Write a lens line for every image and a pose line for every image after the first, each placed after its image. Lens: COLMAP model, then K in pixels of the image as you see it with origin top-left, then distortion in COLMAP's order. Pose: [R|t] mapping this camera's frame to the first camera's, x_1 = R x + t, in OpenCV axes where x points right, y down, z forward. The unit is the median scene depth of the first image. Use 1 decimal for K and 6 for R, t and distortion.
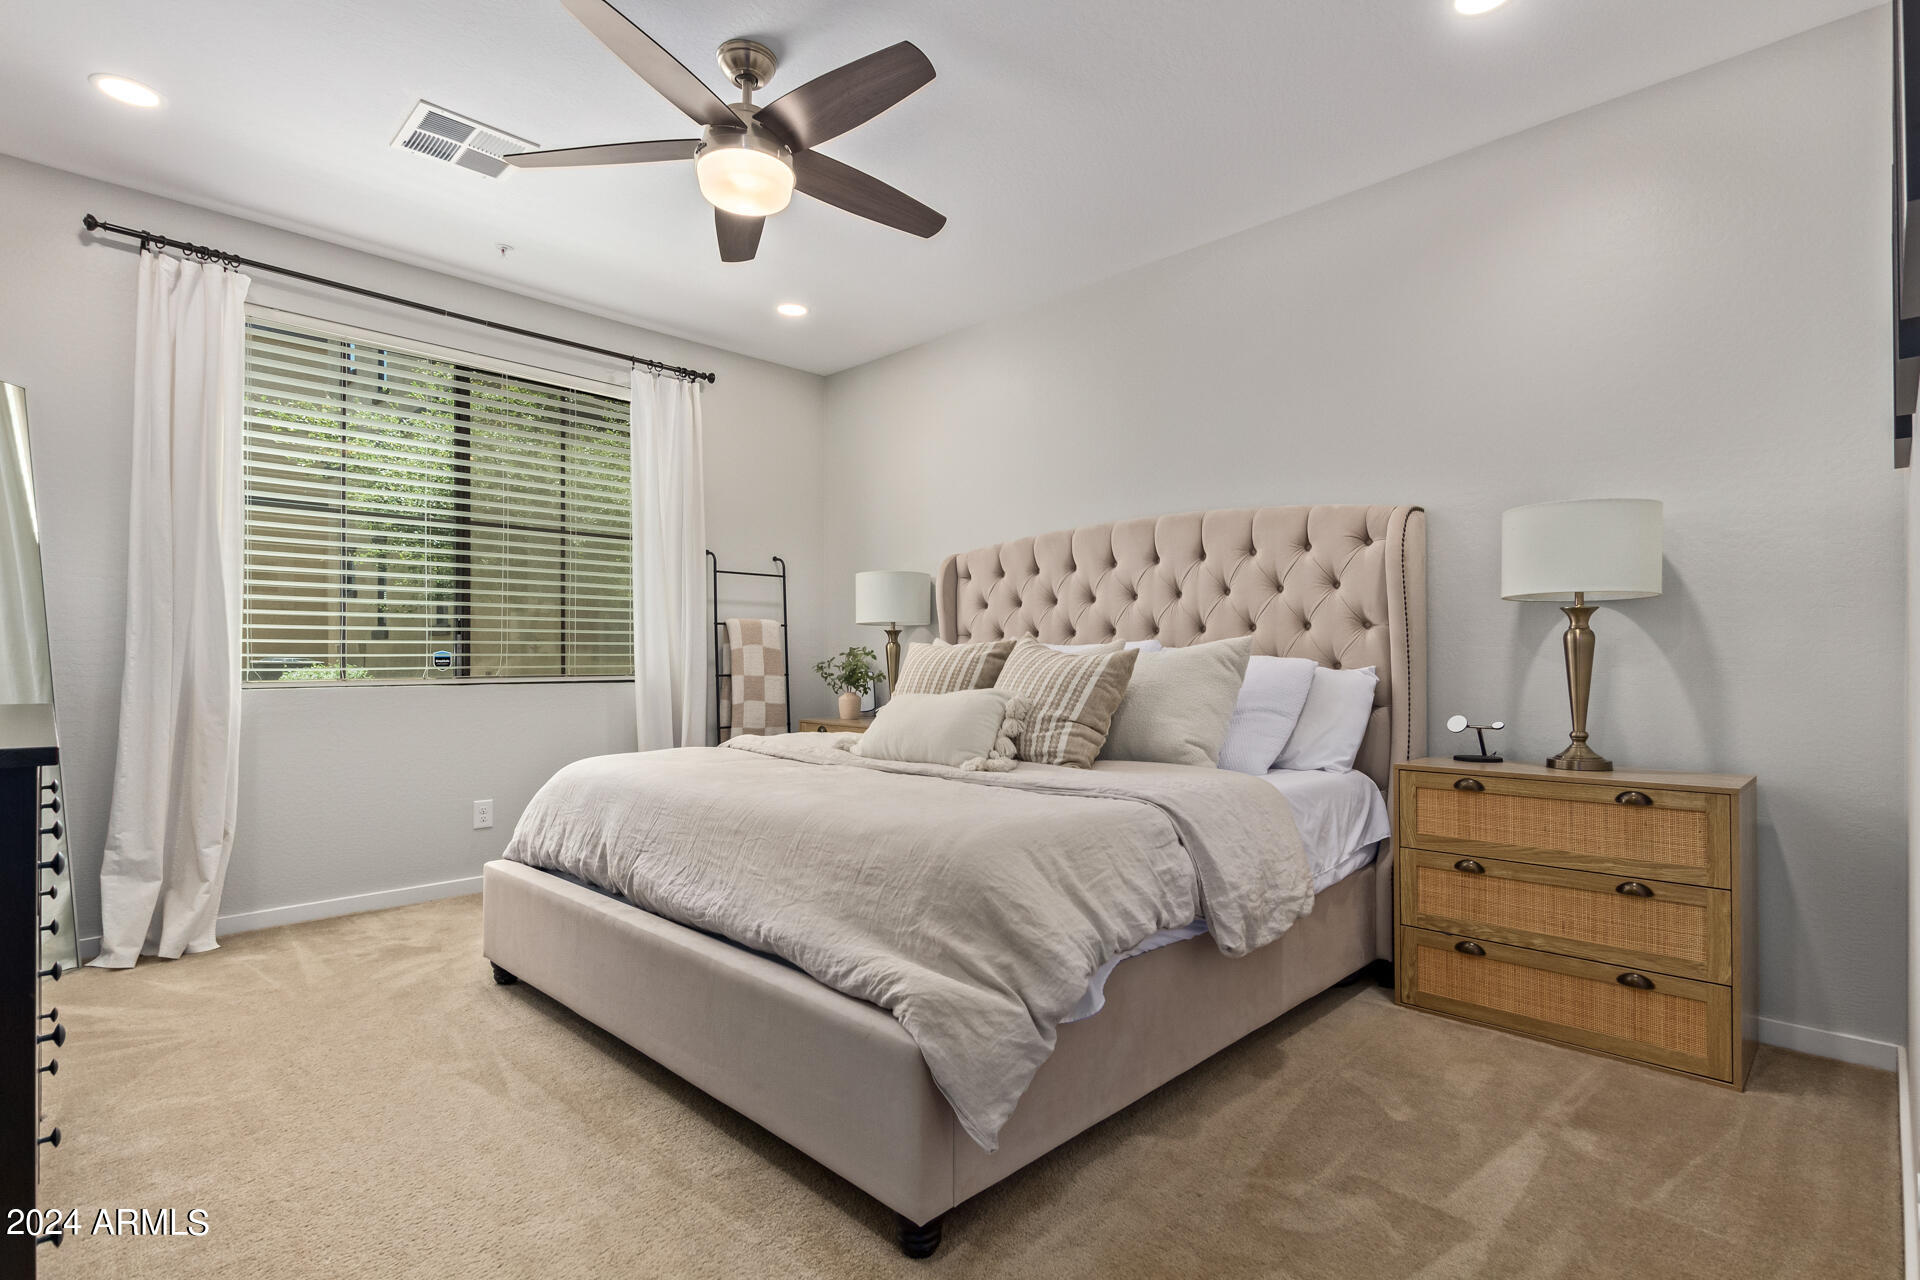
lens RADIAL K [[885.3, 0, 954.2], [0, 885.3, 649.5], [0, 0, 1]] dist [0.008883, -0.002466]
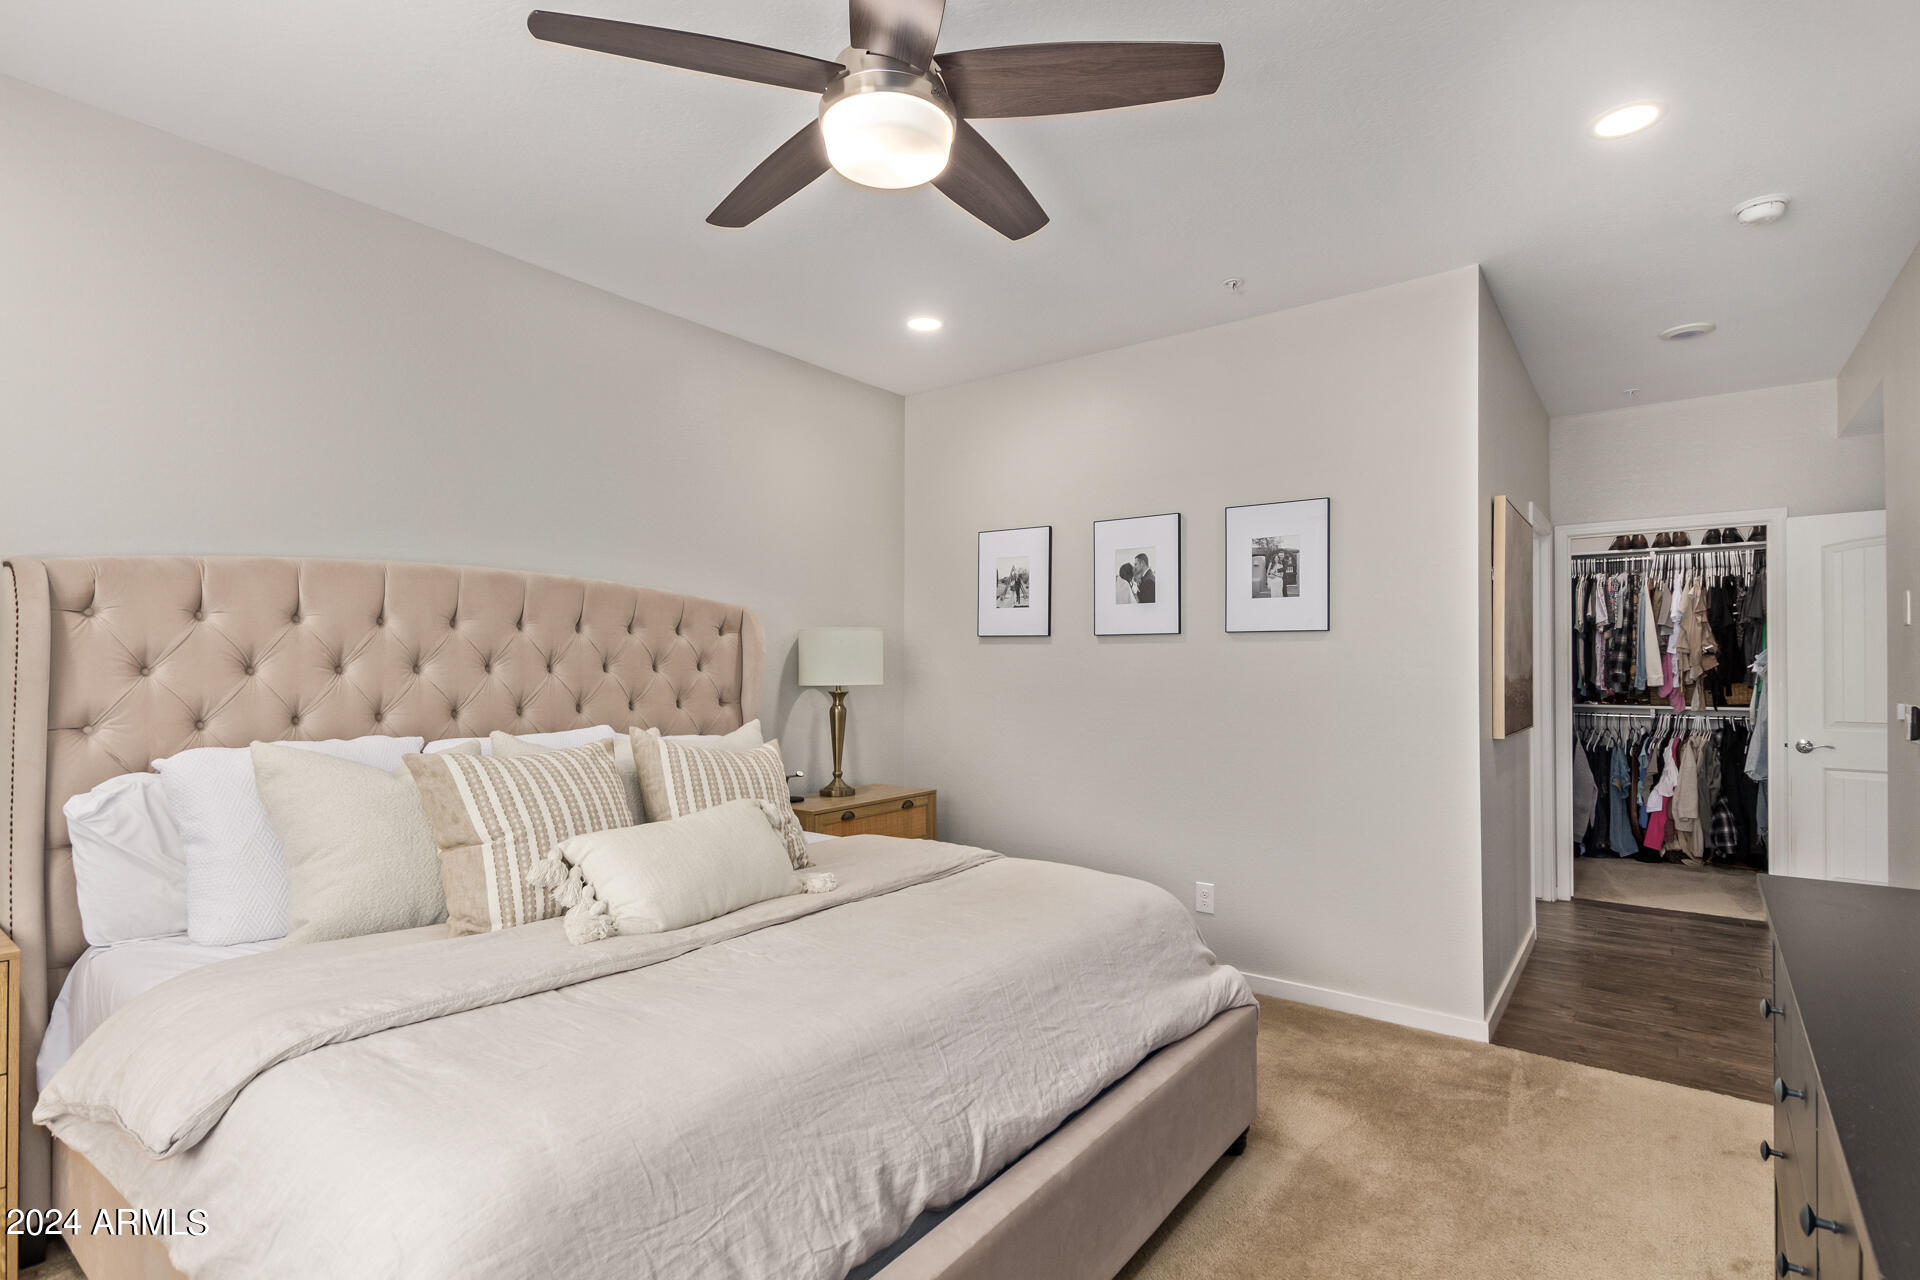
lens RADIAL K [[885.3, 0, 957.4], [0, 885.3, 641.2], [0, 0, 1]] dist [0.008883, -0.002466]
pose [[-0.096263, 0.033581, 0.994789, -0.398269], [-0.008029, 0.999372, -0.034513, -0.038497], [-0.995324, -0.011309, -0.095933, 0.418992]]
